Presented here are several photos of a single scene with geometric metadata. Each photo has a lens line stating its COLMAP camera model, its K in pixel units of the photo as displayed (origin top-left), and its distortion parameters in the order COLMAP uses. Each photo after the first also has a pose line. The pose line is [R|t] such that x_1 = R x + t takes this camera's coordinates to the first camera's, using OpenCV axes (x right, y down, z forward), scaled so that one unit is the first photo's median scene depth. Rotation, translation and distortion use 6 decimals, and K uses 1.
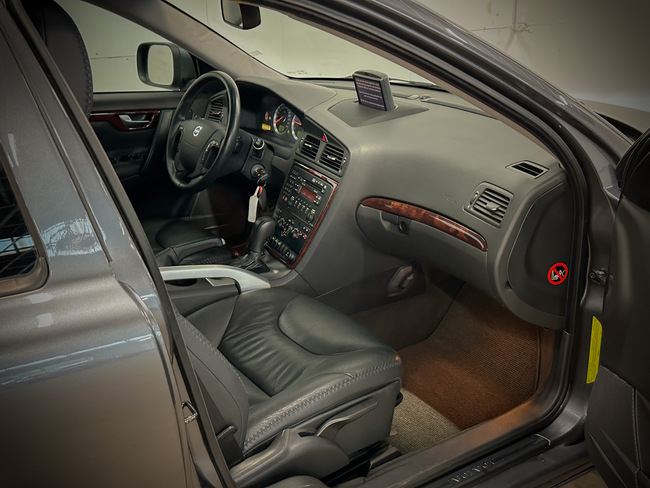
lens RADIAL K [[737.0, 0, 325.0], [0, 737.0, 244.0], [0, 0, 1]] dist [0.112753, 0.001275]
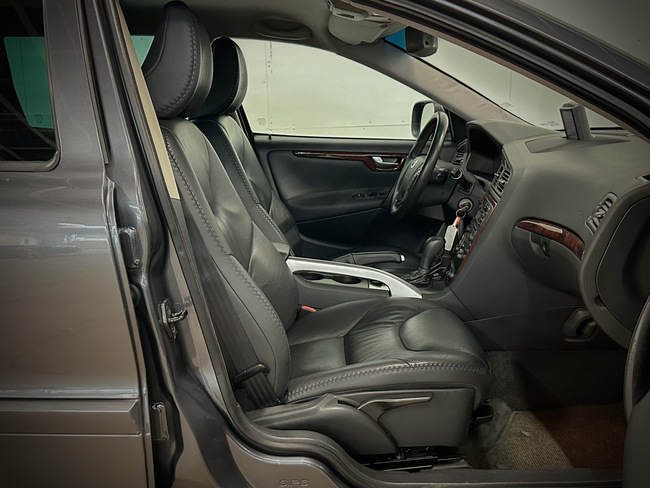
lens RADIAL K [[702.1, 0, 325.0], [0, 702.1, 244.0], [0, 0, 1]] dist [0.205833, -0.582492]
pose [[0.828031, 0.092951, -0.552925, 0.342321], [-0.179093, 0.978348, -0.103732, 0.106204], [0.531311, 0.184918, 0.826749, 0.093611]]
